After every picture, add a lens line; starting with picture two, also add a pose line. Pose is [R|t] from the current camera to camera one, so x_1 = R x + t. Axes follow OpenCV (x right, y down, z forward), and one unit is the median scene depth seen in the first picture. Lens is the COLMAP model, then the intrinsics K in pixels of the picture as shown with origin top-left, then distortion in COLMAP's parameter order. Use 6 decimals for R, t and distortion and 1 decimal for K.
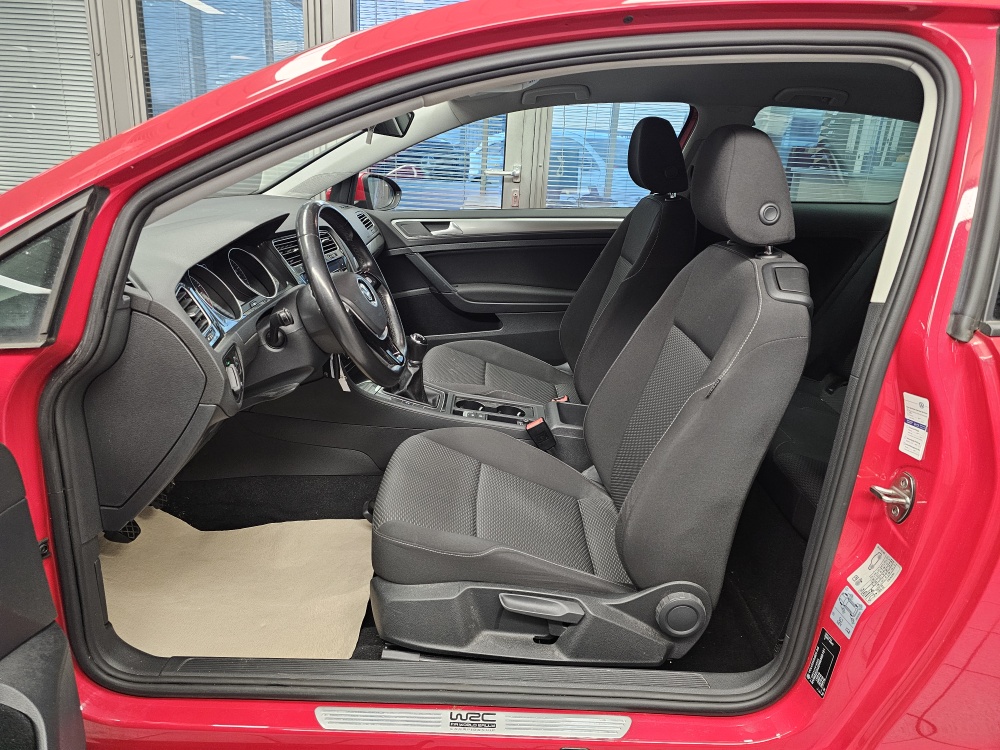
lens RADIAL K [[669.3, 0, 517.7], [0, 669.3, 352.8], [0, 0, 1]] dist [0.024786, -0.027388]
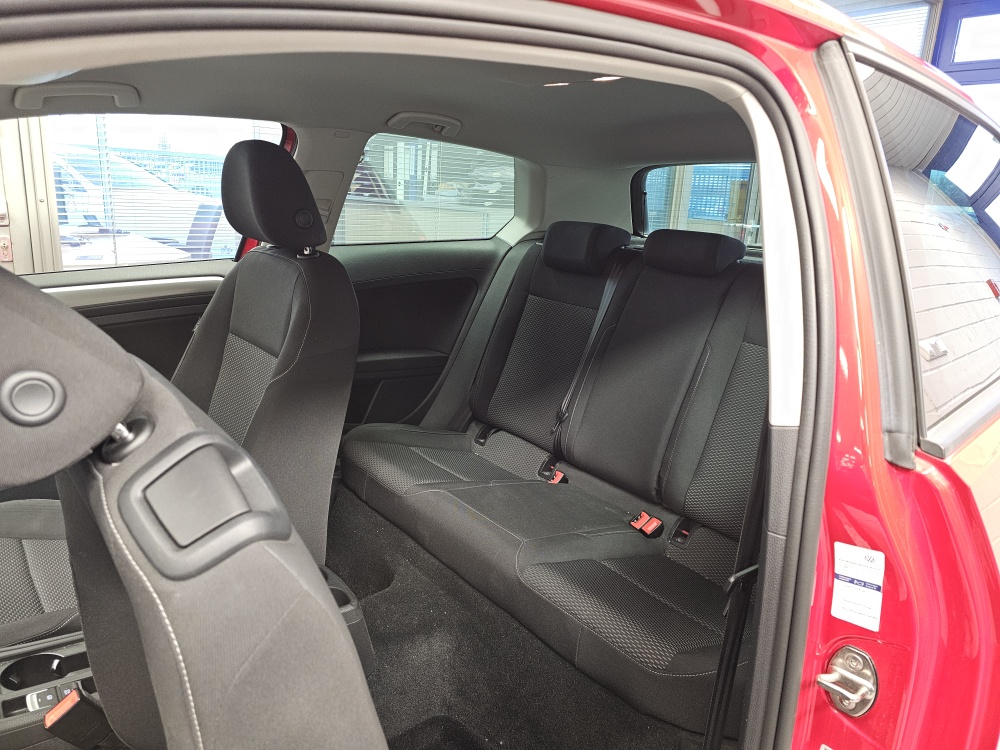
lens RADIAL K [[669.3, 0, 527.5], [0, 669.3, 376.4], [0, 0, 1]] dist [0.024786, -0.027388]
pose [[0.775959, -0.169733, 0.607518, -0.040511], [0.168700, 0.983875, 0.059408, -0.088946], [-0.607806, 0.056391, 0.792081, 0.250037]]
